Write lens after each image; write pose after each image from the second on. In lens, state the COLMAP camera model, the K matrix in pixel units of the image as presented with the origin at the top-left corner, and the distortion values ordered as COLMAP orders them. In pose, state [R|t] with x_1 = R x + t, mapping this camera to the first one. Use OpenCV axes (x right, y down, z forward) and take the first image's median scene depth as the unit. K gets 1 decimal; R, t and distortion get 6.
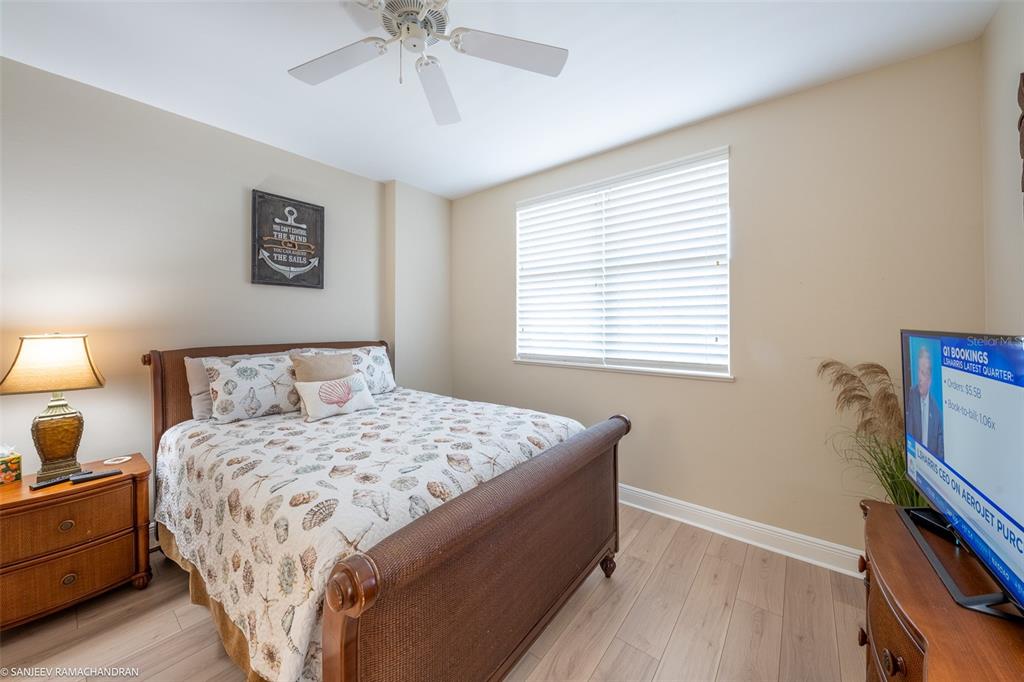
lens RADIAL K [[350.3, 0, 515.6], [0, 350.3, 321.0], [0, 0, 1]] dist [0.000780, 0.000116]
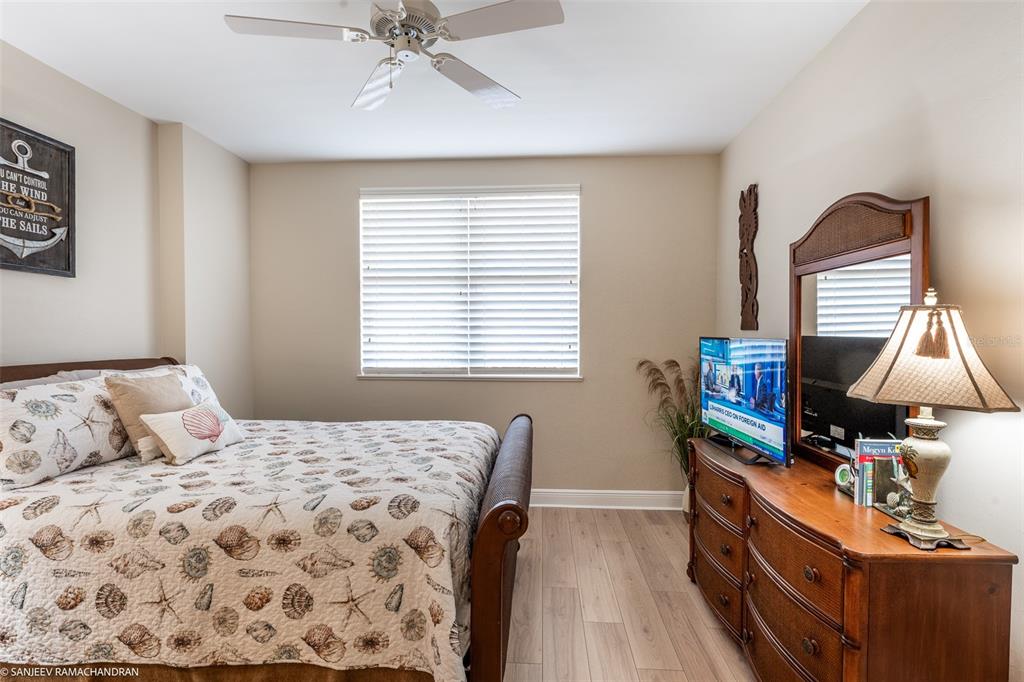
lens RADIAL K [[444.7, 0, 512.0], [0, 444.7, 341.0], [0, 0, 1]] dist [-0.001386, -0.000824]
pose [[0.829432, -0.008246, 0.558548, -0.372405], [-0.005677, 0.999715, 0.023190, -0.000333], [-0.558580, -0.022406, 0.829148, -0.119157]]
